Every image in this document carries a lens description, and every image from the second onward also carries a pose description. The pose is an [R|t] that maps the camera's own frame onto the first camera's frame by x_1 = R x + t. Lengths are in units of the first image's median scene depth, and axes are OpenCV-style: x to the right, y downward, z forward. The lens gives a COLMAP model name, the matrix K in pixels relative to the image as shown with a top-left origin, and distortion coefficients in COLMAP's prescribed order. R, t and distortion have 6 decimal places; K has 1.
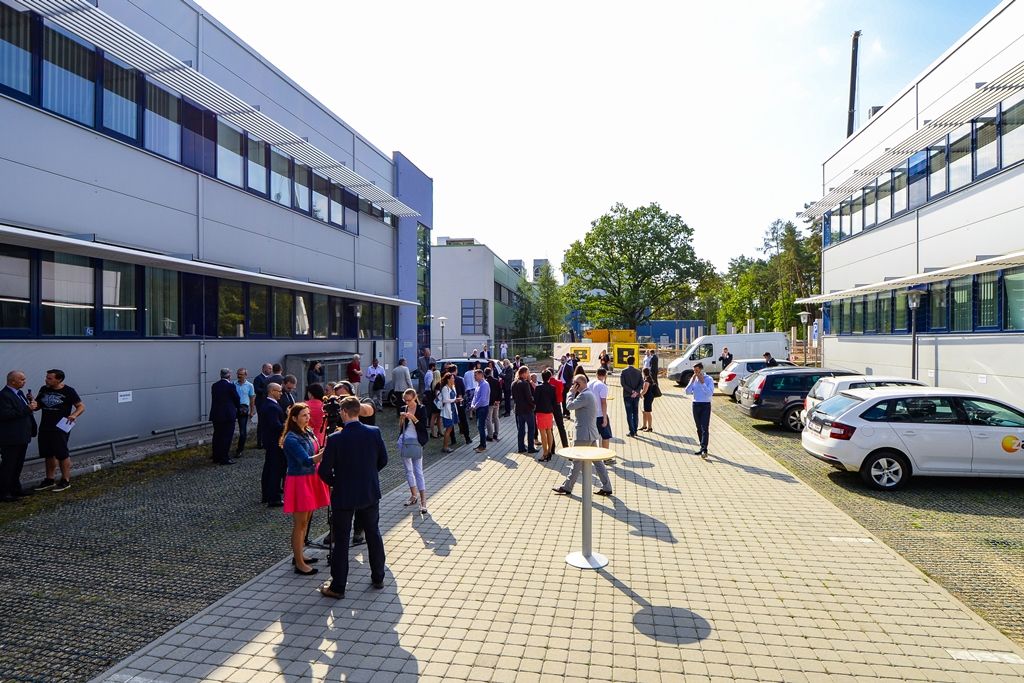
lens RADIAL K [[537.2, 0, 512.0], [0, 537.2, 341.5], [0, 0, 1]] dist [0.015854, -0.022295]
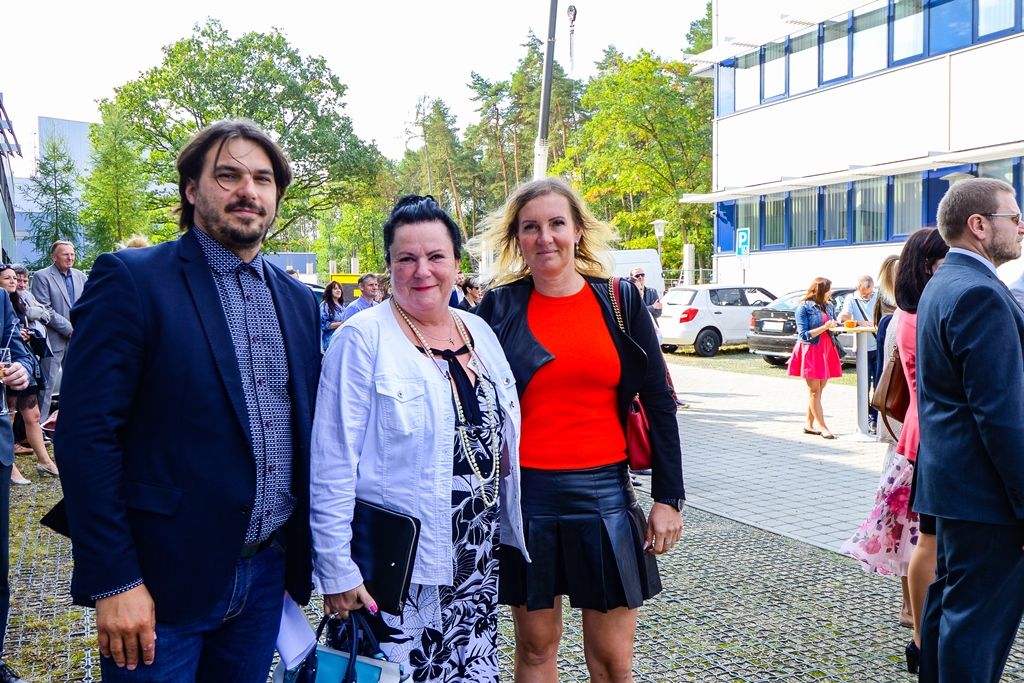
lens RADIAL K [[932.4, 0, 512.0], [0, 932.4, 341.5], [0, 0, 1]] dist [-0.003984, 0.001757]
pose [[0.811765, -0.042781, 0.582416, -0.102859], [0.016042, 0.998570, 0.050989, 0.012602], [-0.583764, -0.032048, 0.811290, 0.091603]]
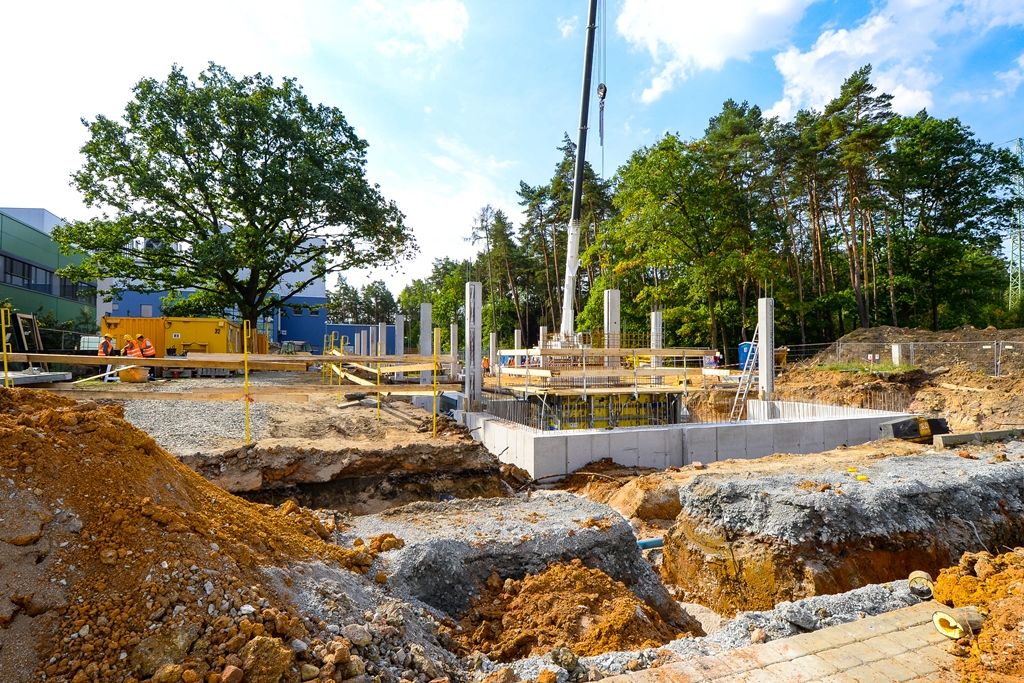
lens RADIAL K [[537.2, 0, 512.0], [0, 537.2, 341.5], [0, 0, 1]] dist [0.015854, -0.022295]
pose [[0.864617, 0.011321, 0.502304, 0.187744], [0.004603, 0.999526, -0.030450, 0.010069], [-0.502410, 0.028640, 0.864155, 0.448474]]
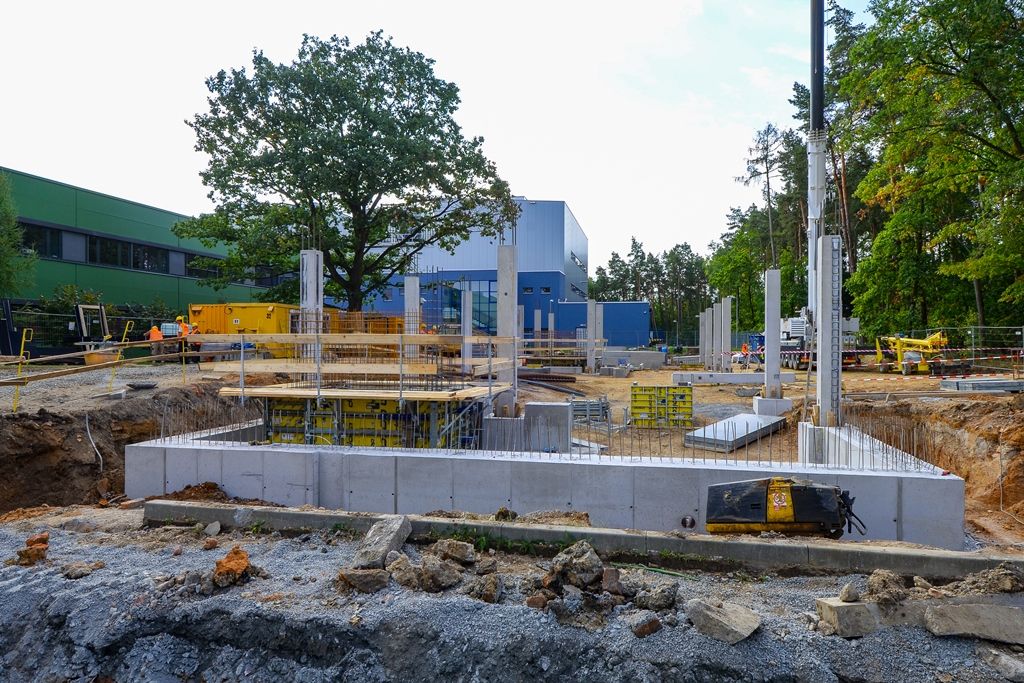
lens RADIAL K [[675.3, 0, 512.0], [0, 675.3, 341.5], [0, 0, 1]] dist [0.001667, -0.000047]
pose [[0.998439, -0.001313, -0.055832, 0.416165], [0.001165, 0.999996, -0.002682, 0.009076], [0.055835, 0.002613, 0.998437, 0.423037]]
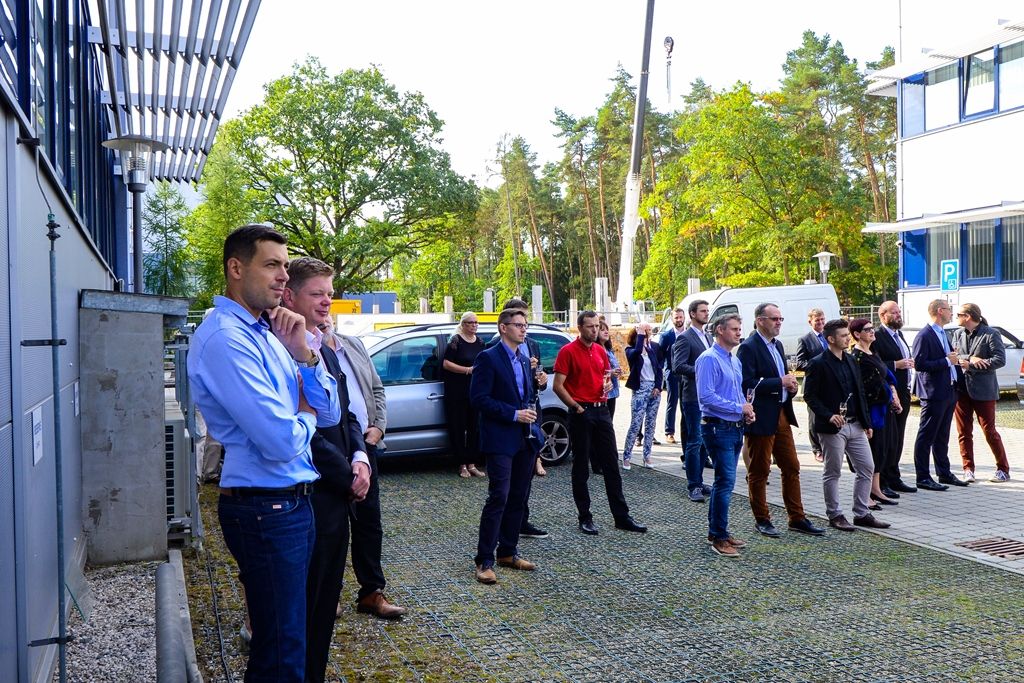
lens RADIAL K [[932.4, 0, 512.0], [0, 932.4, 341.5], [0, 0, 1]] dist [-0.003984, 0.001757]
pose [[0.846959, -0.020710, 0.531254, -0.117103], [0.018705, 0.999783, 0.009154, 0.010931], [-0.531329, 0.002184, 0.847163, 0.144230]]
